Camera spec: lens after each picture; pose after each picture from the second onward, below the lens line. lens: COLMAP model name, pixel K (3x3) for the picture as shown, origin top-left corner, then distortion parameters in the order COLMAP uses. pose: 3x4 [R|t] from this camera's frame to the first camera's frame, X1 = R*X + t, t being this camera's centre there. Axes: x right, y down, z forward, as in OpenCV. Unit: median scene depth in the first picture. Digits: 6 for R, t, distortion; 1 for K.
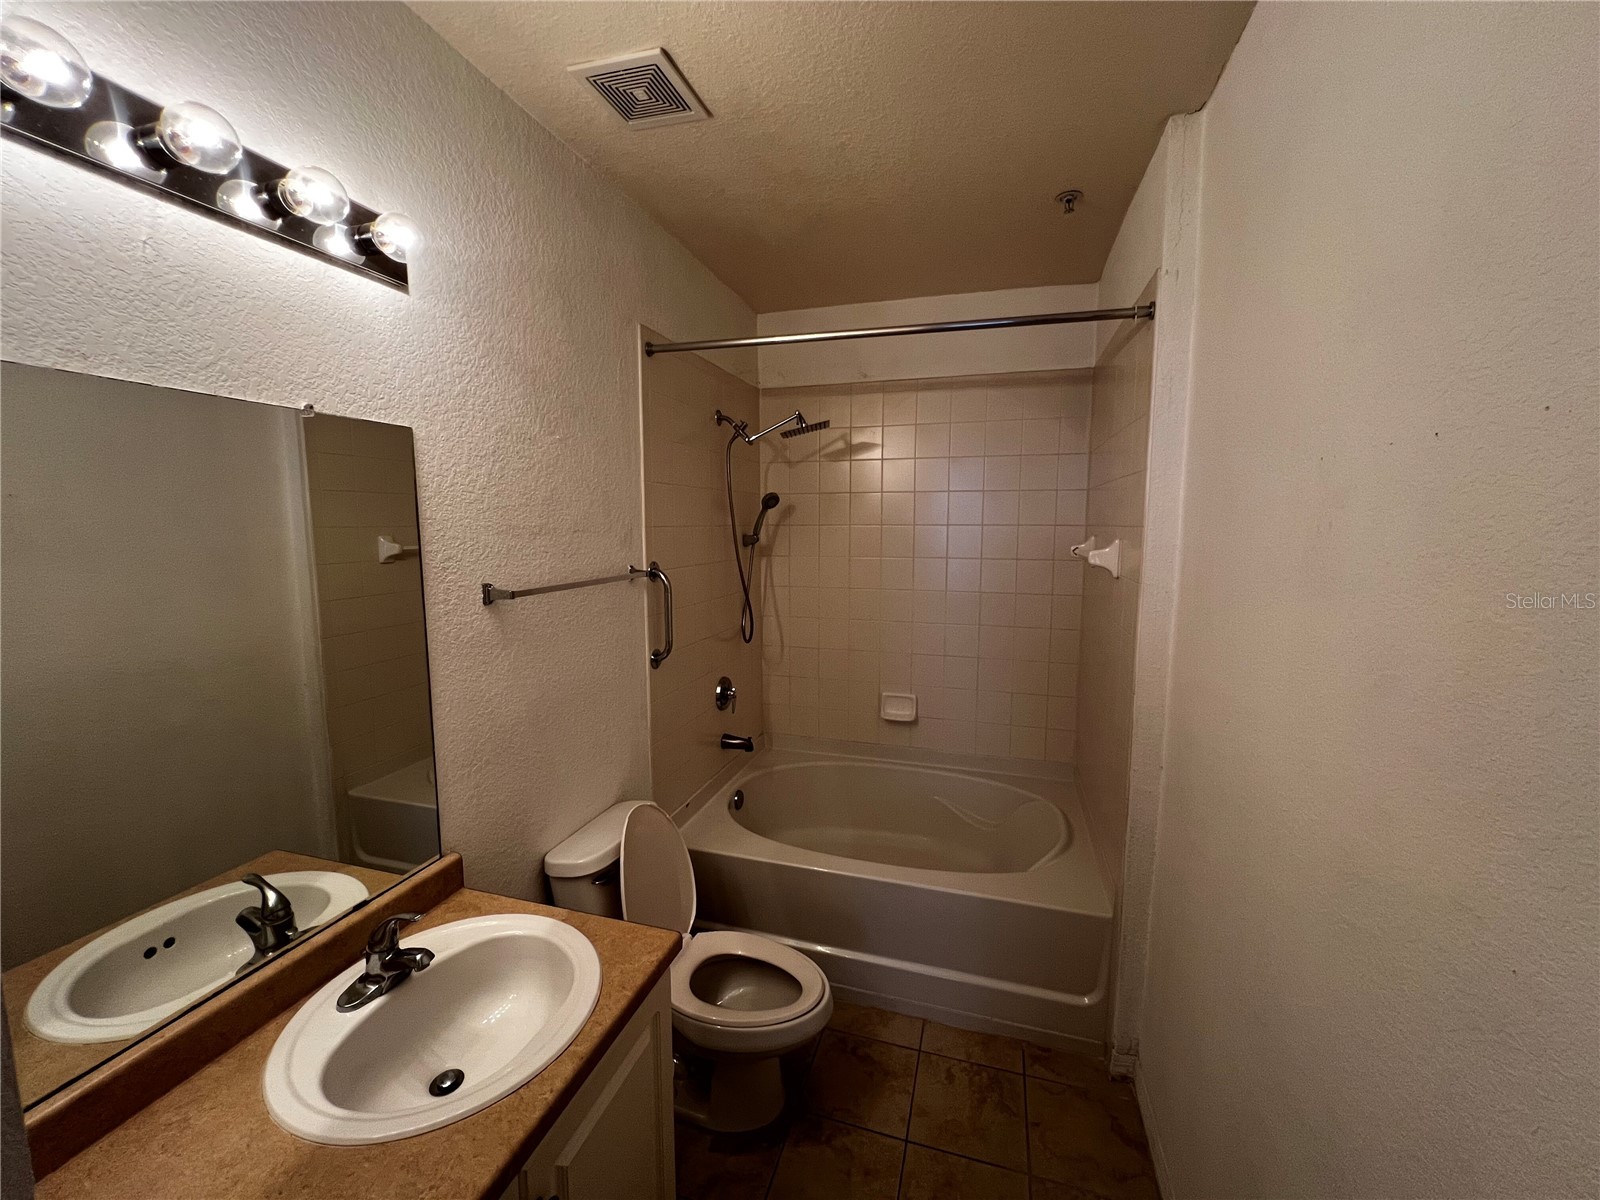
lens RADIAL K [[643.2, 0, 800.0], [0, 643.2, 600.0], [0, 0, 1]] dist [0.000423, 0.000122]
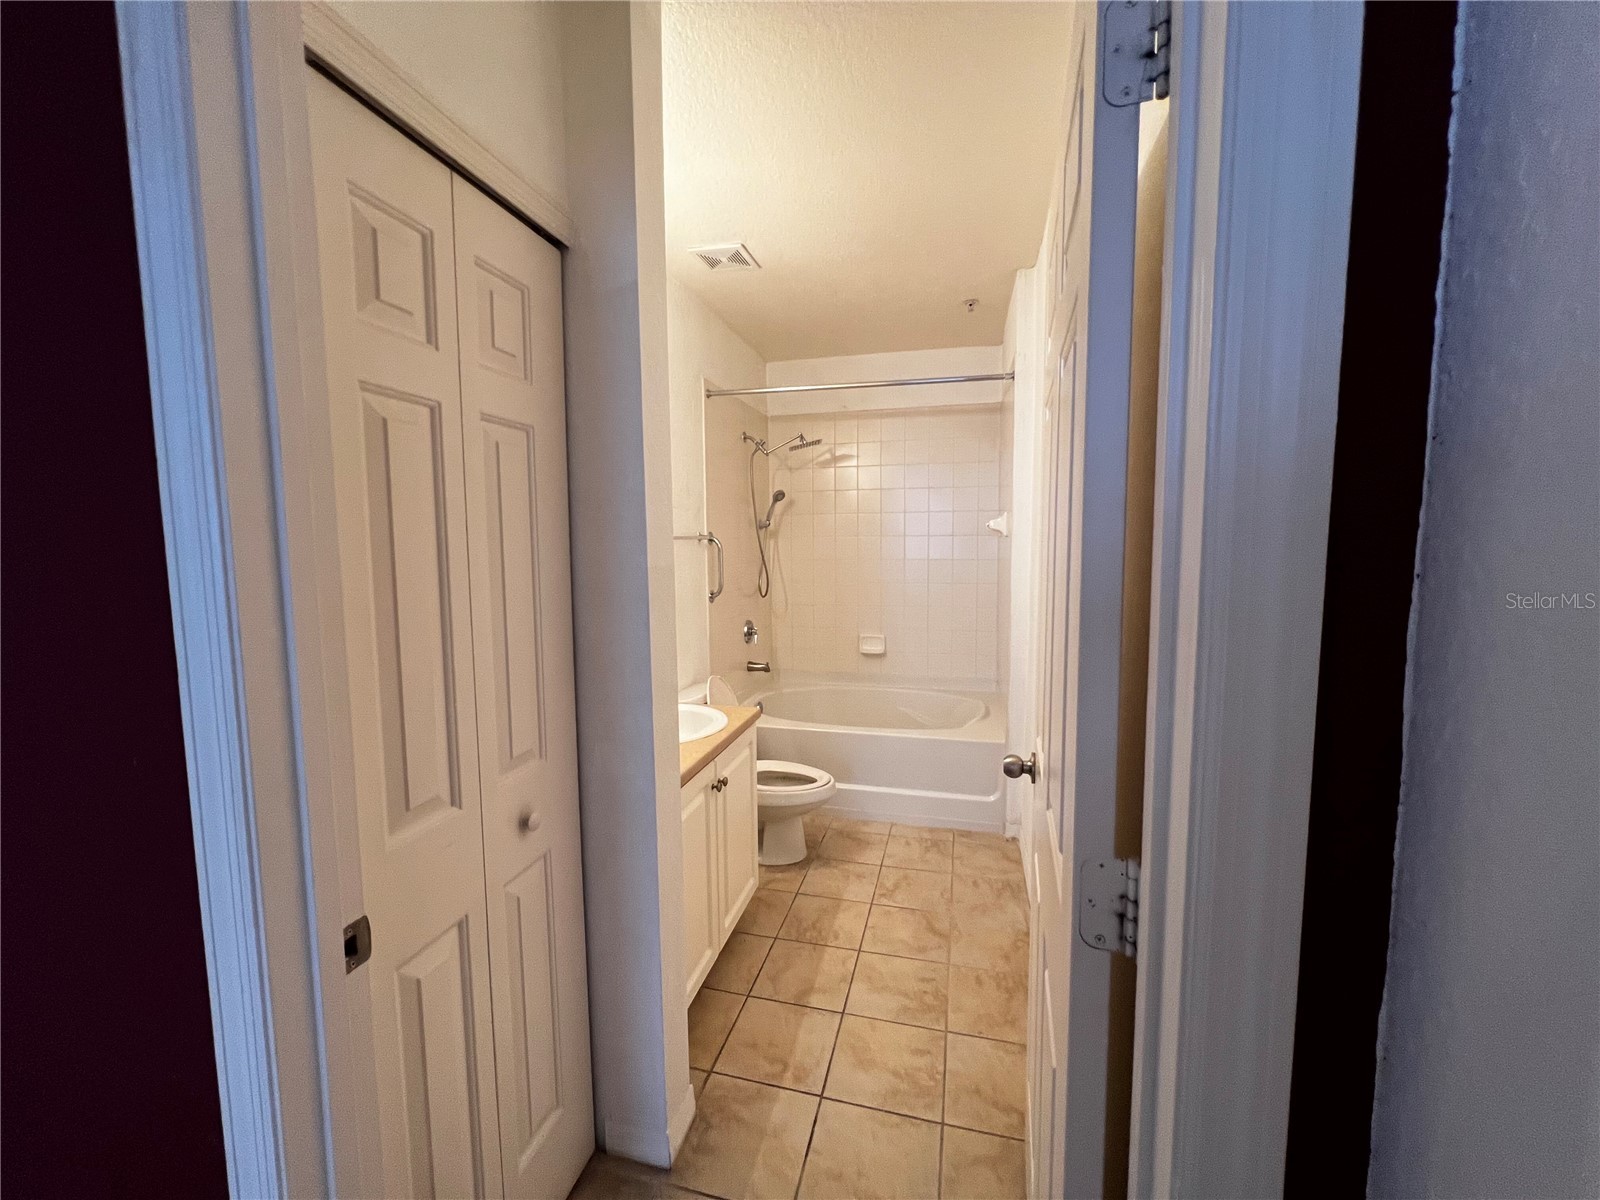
lens RADIAL K [[643.2, 0, 800.0], [0, 643.2, 600.0], [0, 0, 1]] dist [0.000423, 0.000122]
pose [[0.998949, -0.013429, 0.043832, -0.070355], [0.014542, 0.999578, -0.025162, 0.118683], [-0.043476, 0.025773, 0.998722, -0.433579]]
